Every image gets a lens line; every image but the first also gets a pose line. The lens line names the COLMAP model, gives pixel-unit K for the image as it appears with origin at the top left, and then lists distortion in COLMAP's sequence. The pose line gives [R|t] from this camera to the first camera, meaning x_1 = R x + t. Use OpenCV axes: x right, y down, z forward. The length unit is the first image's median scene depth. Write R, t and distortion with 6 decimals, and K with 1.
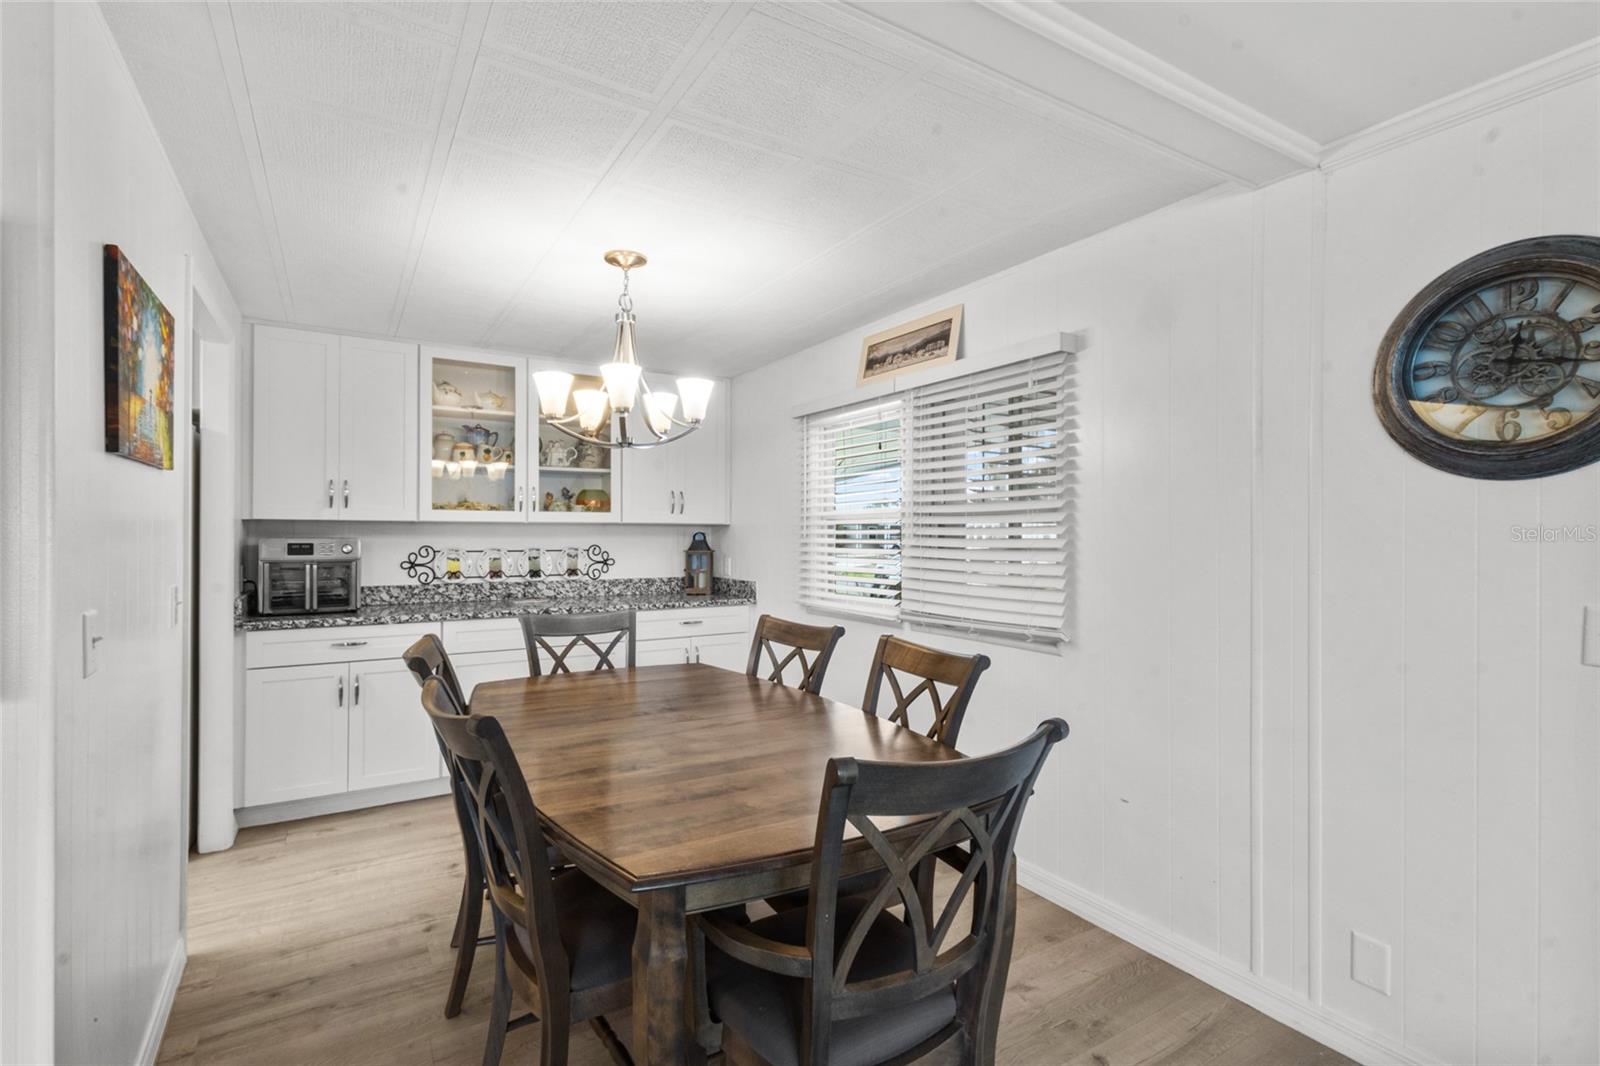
lens RADIAL K [[739.7, 0, 779.0], [0, 739.7, 540.5], [0, 0, 1]] dist [-0.001486, 0.003250]
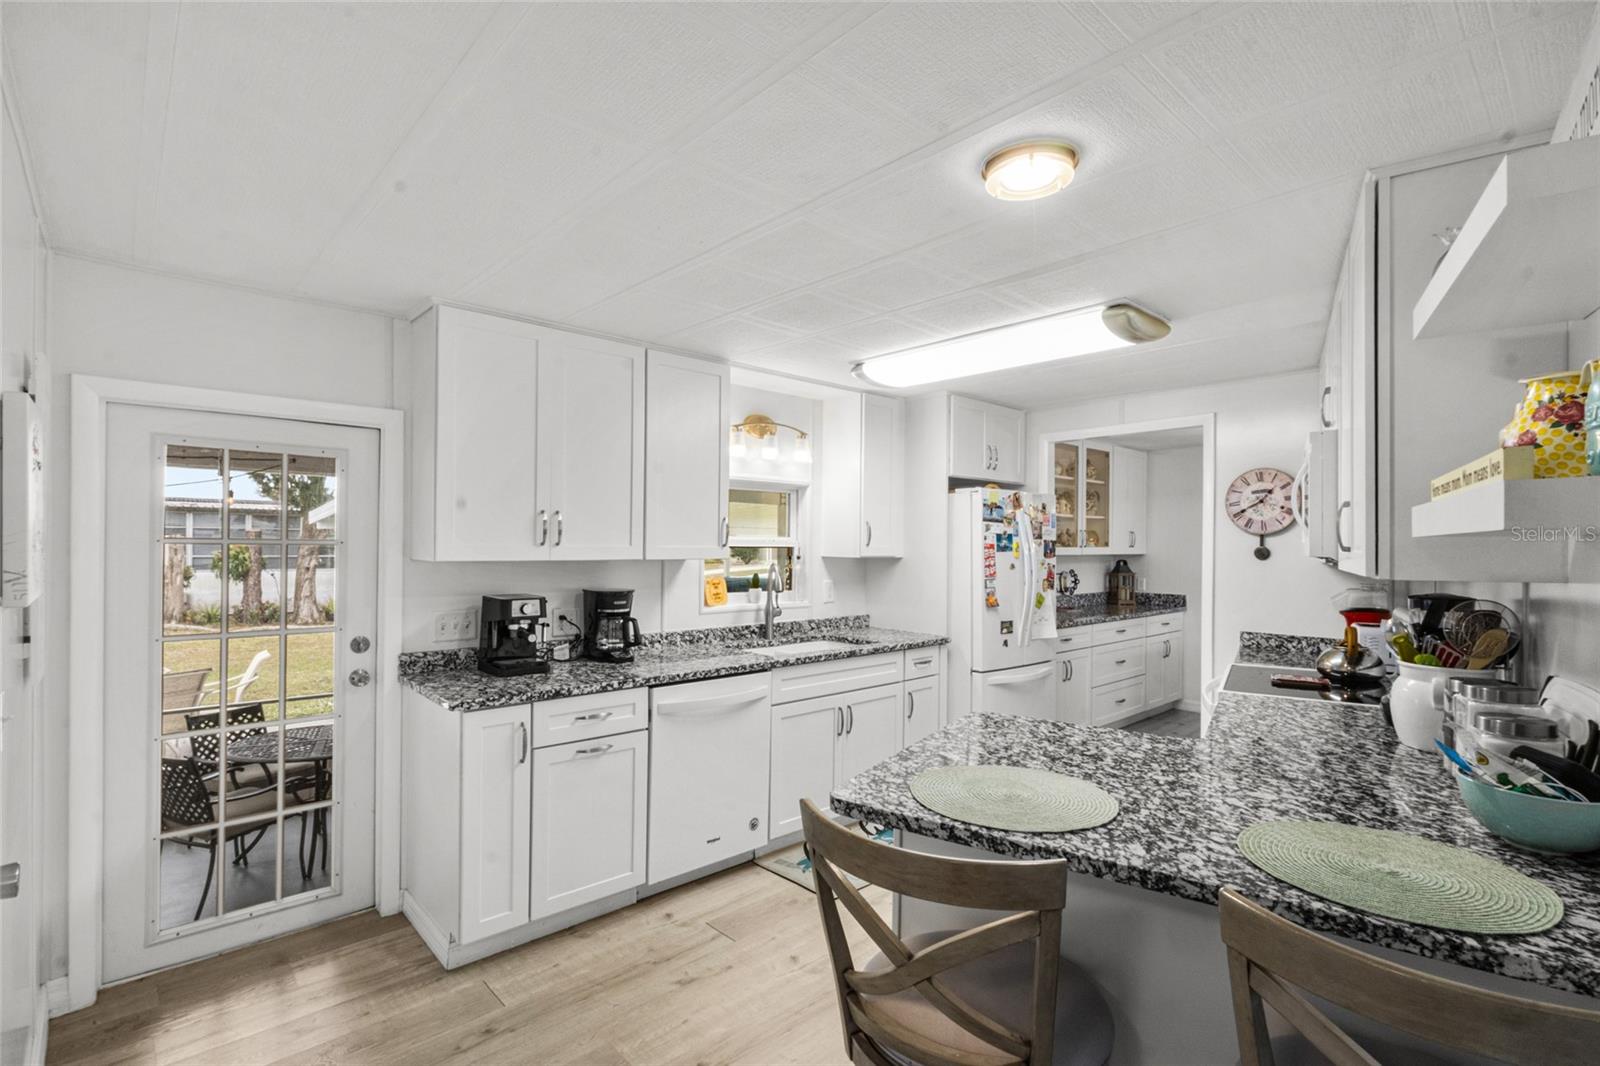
lens RADIAL K [[739.7, 0, 795.2], [0, 739.7, 543.0], [0, 0, 1]] dist [-0.001486, 0.003250]
pose [[0.982055, 0.004796, 0.188534, -1.420688], [-0.002470, 0.999918, -0.012568, -0.036326], [-0.188579, 0.011877, 0.981986, -0.366878]]
